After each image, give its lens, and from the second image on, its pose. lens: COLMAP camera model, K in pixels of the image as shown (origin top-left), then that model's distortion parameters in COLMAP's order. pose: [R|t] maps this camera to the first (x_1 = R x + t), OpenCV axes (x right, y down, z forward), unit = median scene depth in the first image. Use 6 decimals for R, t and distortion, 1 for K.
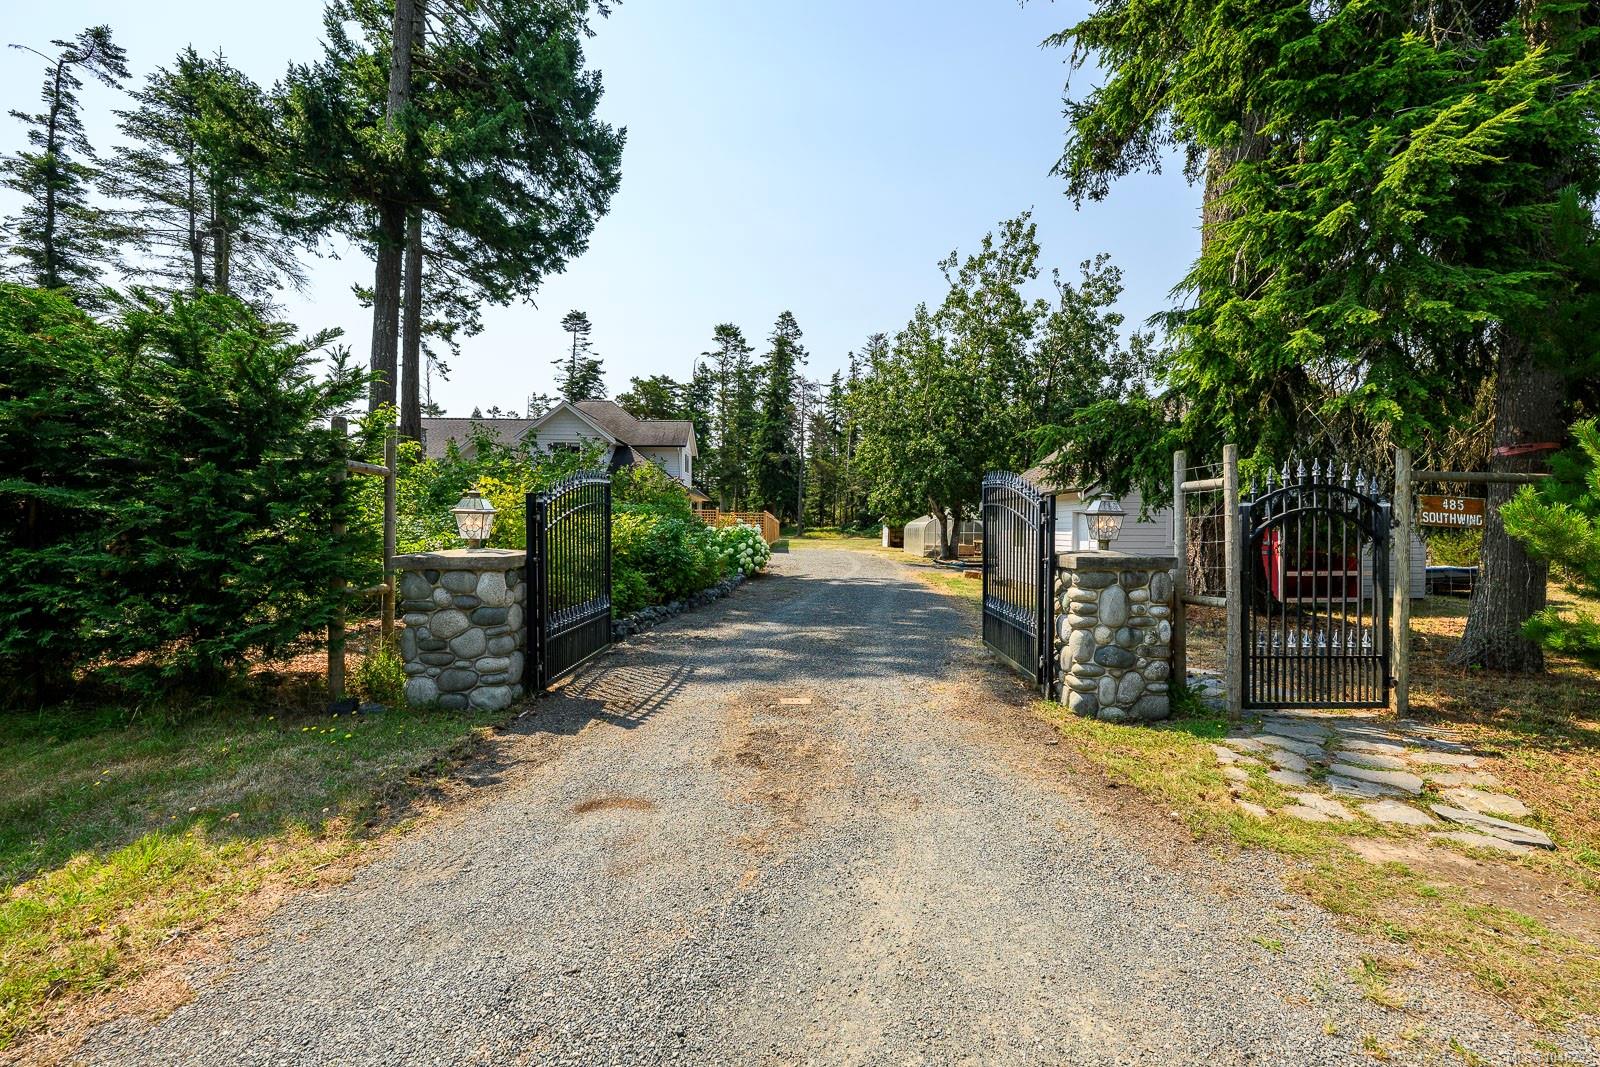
lens RADIAL K [[653.9, 0, 799.9], [0, 653.9, 532.1], [0, 0, 1]] dist [-0.001036, 0.000625]
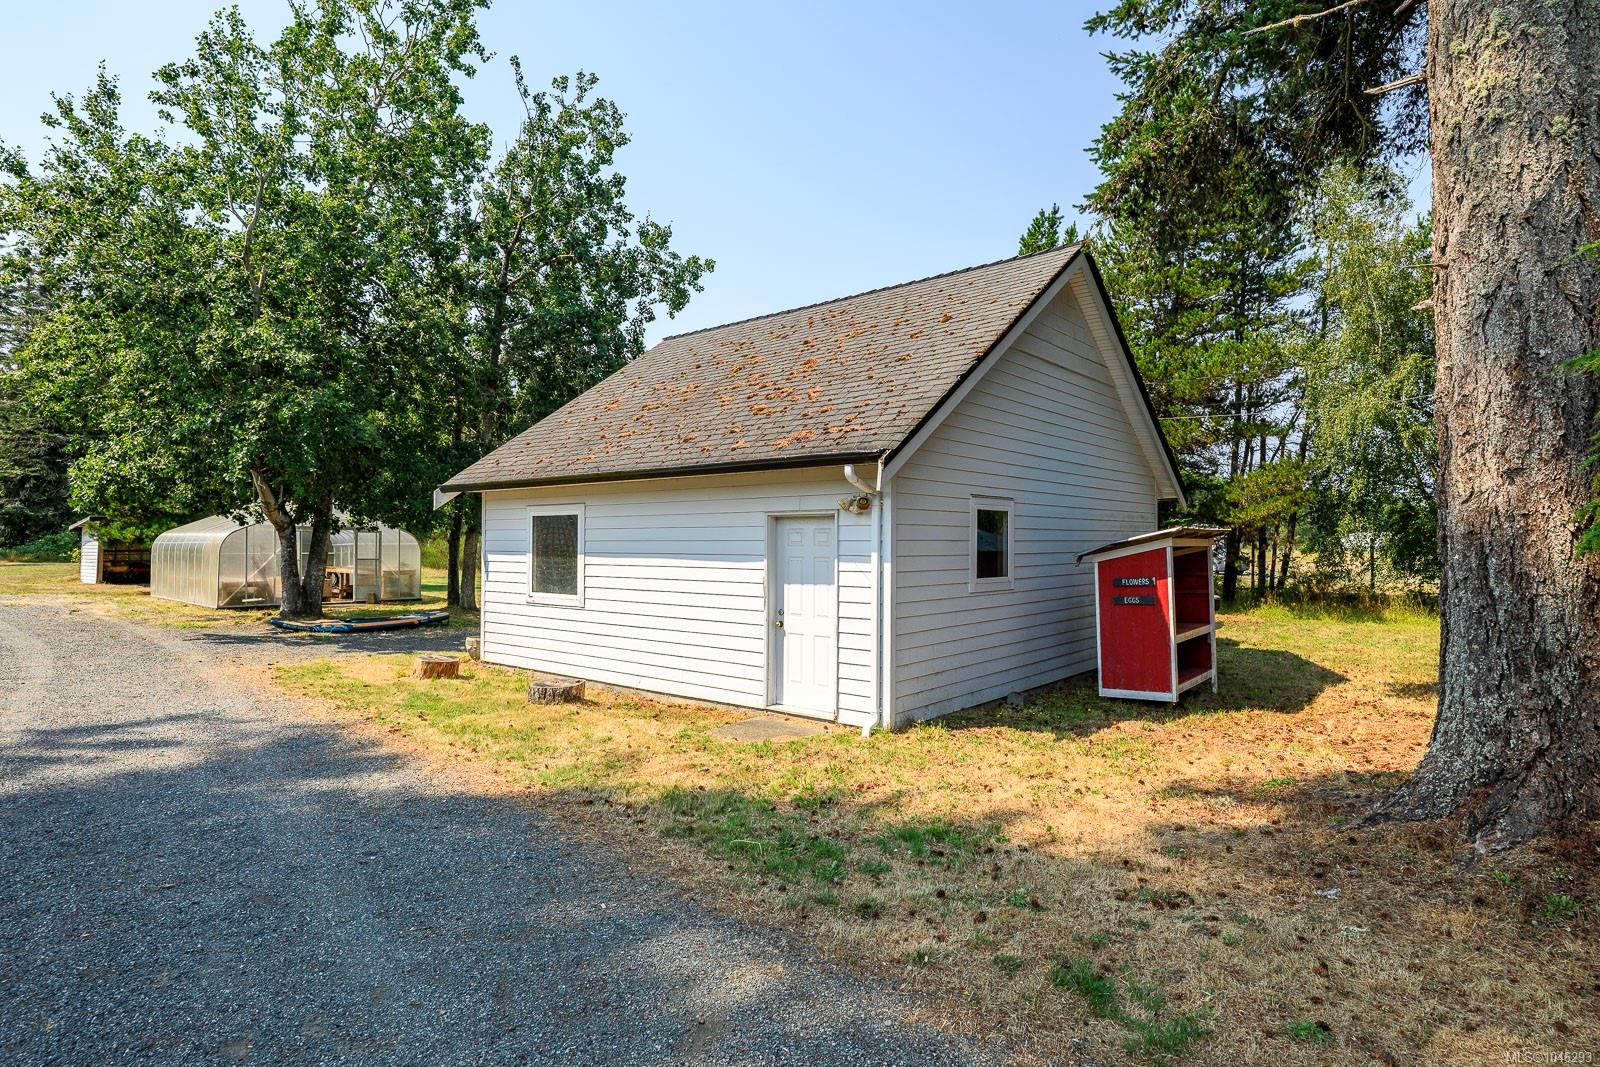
lens RADIAL K [[852.1, 0, 793.1], [0, 852.1, 550.1], [0, 0, 1]] dist [0.007512, 0.000045]
pose [[0.667313, -0.010198, 0.744708, 0.008448], [0.004955, 0.999945, 0.009254, -0.005032], [-0.744761, -0.002485, 0.667327, 0.227367]]
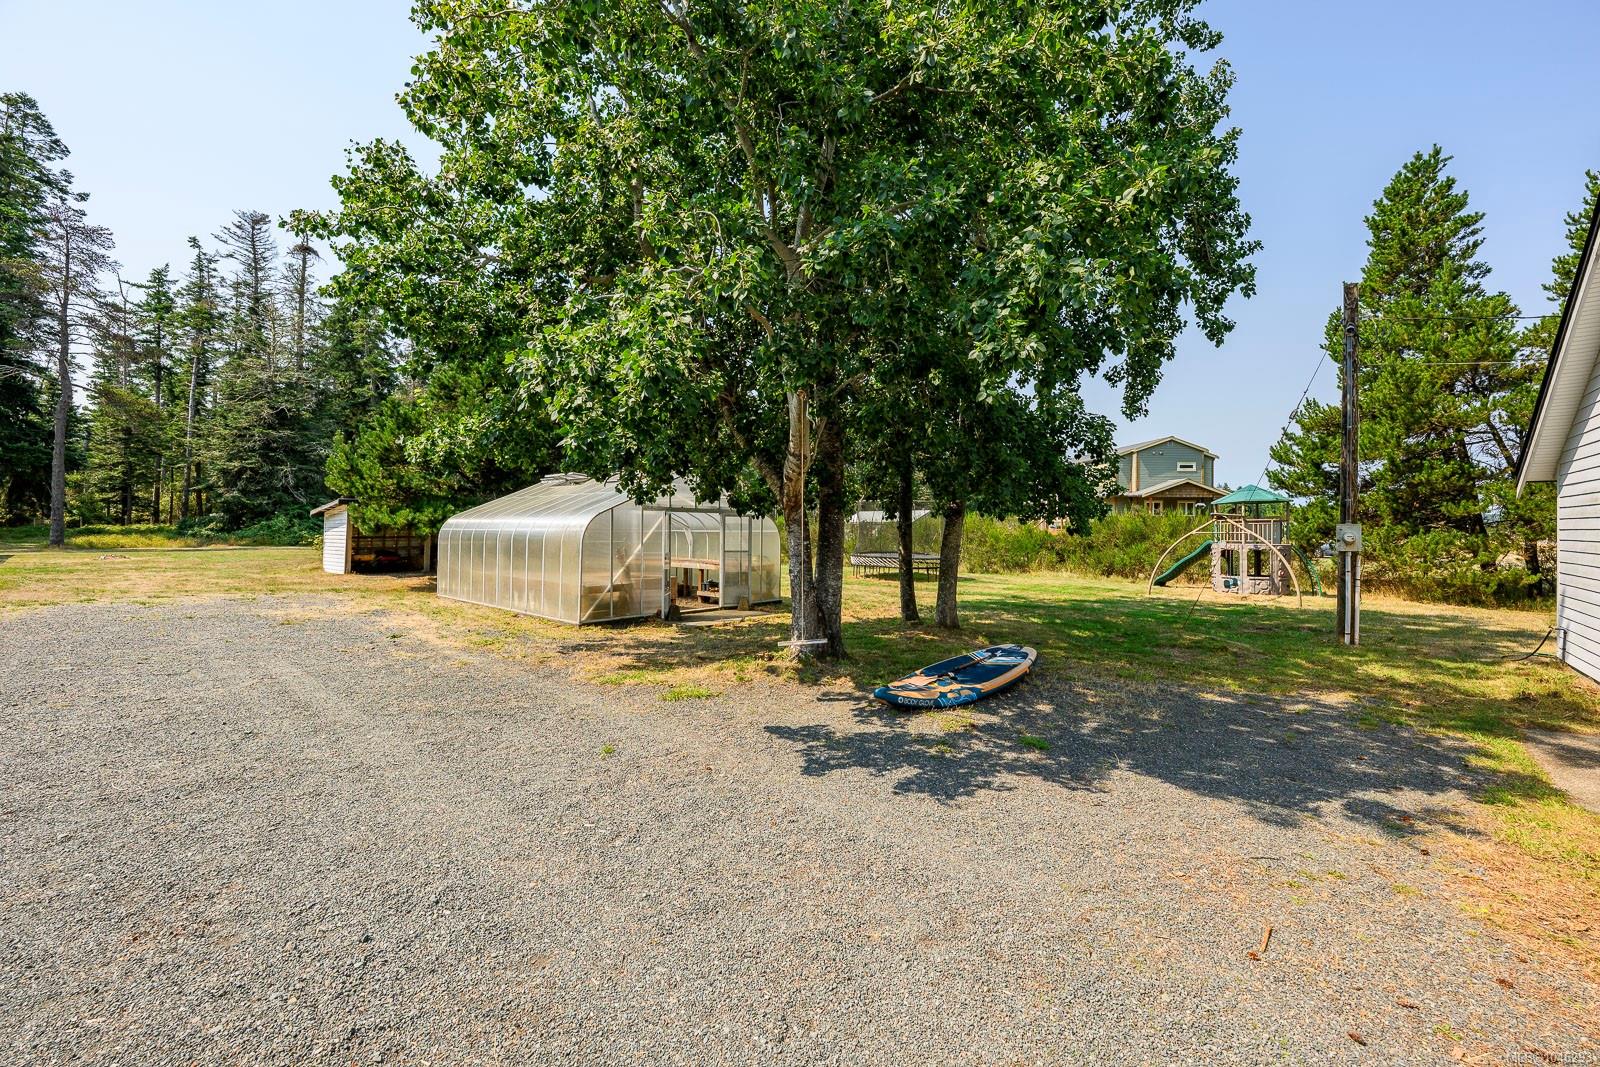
lens RADIAL K [[653.9, 0, 815.4], [0, 653.9, 525.0], [0, 0, 1]] dist [-0.001036, 0.000625]
pose [[0.664000, -0.002754, 0.747727, 0.019815], [0.006617, 0.999976, -0.002193, -0.006745], [-0.747703, 0.006404, 0.664002, 0.539339]]
